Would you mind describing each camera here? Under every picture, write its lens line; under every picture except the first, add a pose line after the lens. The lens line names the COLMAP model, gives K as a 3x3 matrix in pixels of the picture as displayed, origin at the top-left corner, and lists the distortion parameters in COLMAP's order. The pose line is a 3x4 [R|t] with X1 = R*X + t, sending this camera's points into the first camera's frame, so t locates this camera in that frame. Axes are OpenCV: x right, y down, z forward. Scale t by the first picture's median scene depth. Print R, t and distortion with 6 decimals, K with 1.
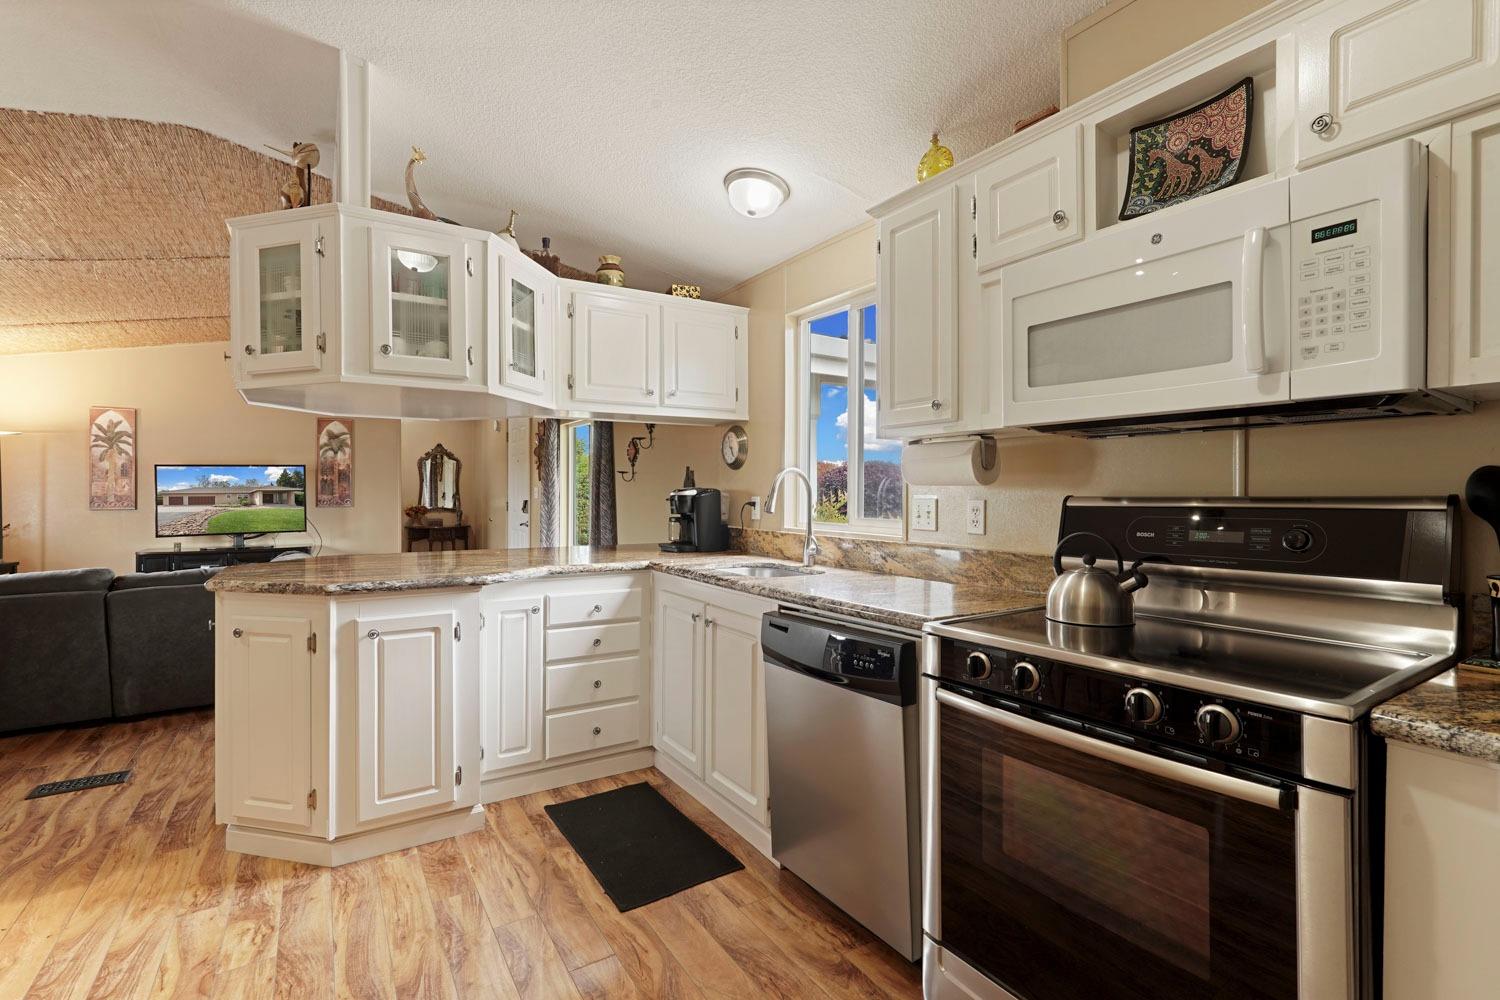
lens RADIAL K [[681.8, 0, 758.4], [0, 681.8, 498.4], [0, 0, 1]] dist [-0.000196, 0.000573]
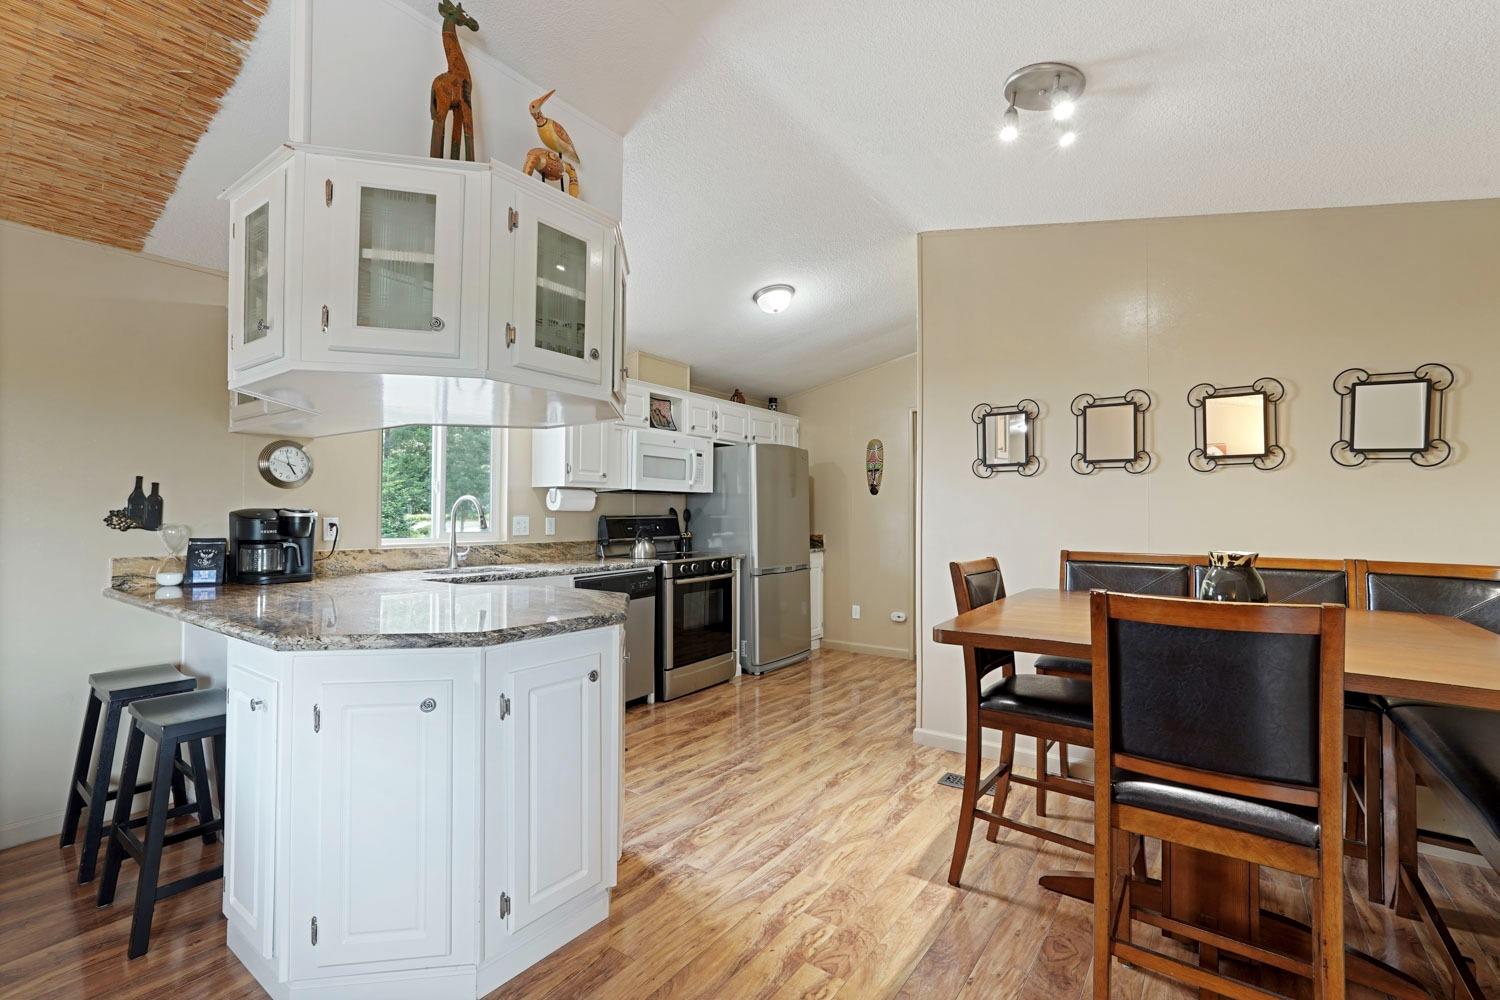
lens RADIAL K [[681.8, 0, 751.5], [0, 681.8, 500.3], [0, 0, 1]] dist [-0.000196, 0.000573]
pose [[-0.372242, 0.013266, 0.928041, -1.978399], [0.004468, 0.999912, -0.012501, -0.022305], [-0.928125, -0.000507, -0.372268, 1.357801]]
